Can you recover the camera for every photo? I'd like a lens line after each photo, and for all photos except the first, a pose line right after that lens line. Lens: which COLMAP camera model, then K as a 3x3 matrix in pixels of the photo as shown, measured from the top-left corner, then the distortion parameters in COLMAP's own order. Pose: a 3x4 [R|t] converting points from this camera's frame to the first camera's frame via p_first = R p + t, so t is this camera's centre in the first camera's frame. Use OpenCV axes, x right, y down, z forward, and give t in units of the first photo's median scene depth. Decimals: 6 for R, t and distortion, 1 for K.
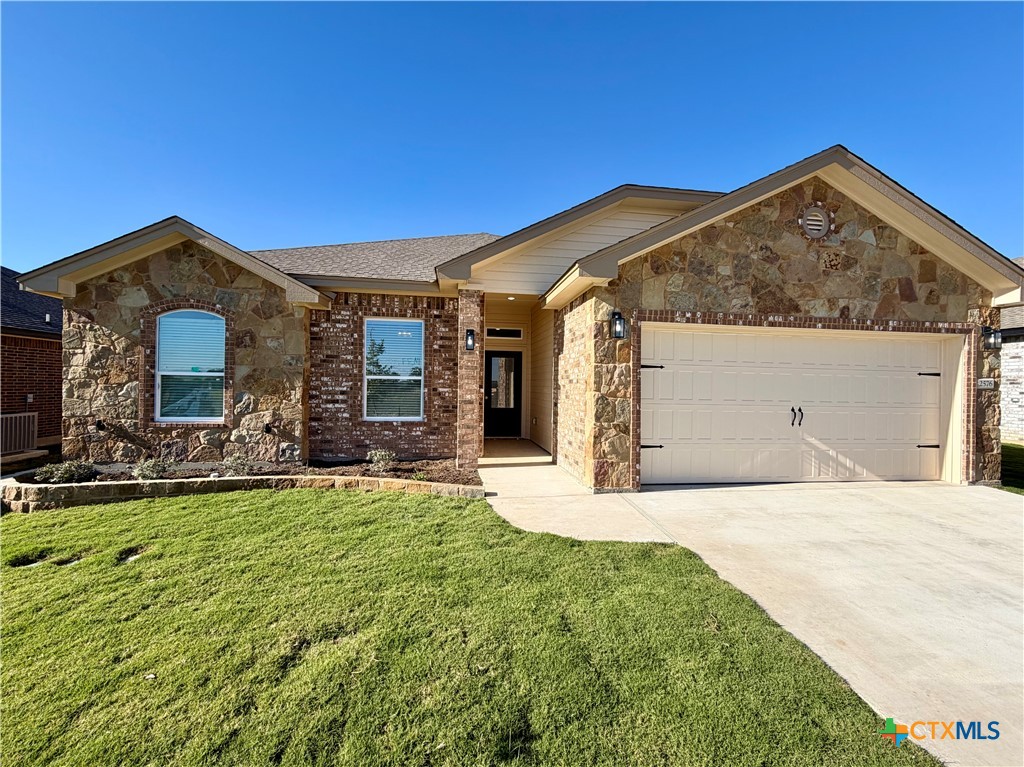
lens RADIAL K [[407.1, 0, 509.7], [0, 407.1, 385.1], [0, 0, 1]] dist [-0.000064, -0.000157]
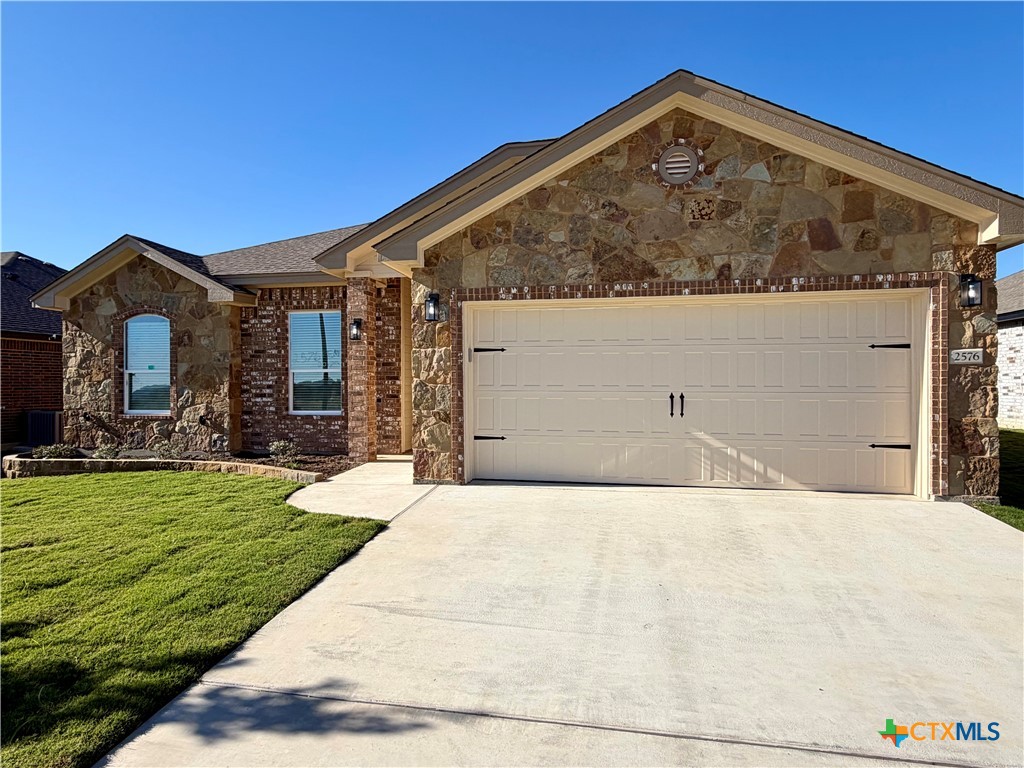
lens RADIAL K [[553.3, 0, 519.4], [0, 553.3, 386.8], [0, 0, 1]] dist [-0.002114, 0.000907]
pose [[0.948772, -0.016046, -0.315555, 0.738009], [0.016611, 0.999862, -0.000900, 0.036175], [0.315525, -0.004387, 0.948907, -0.138014]]
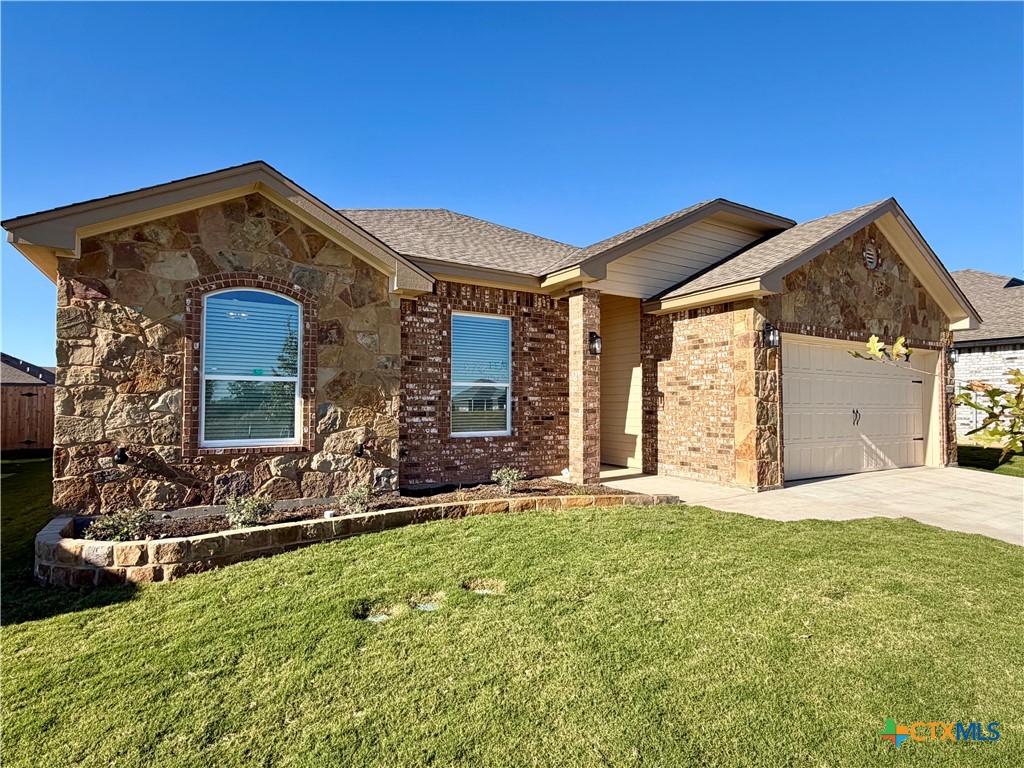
lens RADIAL K [[526.7, 0, 504.5], [0, 526.7, 385.9], [0, 0, 1]] dist [0.001738, -0.000411]
pose [[0.924964, -0.000195, 0.380054, -0.797191], [0.009696, 0.999686, -0.023086, 0.012037], [-0.379931, 0.025038, 0.924676, -0.025948]]
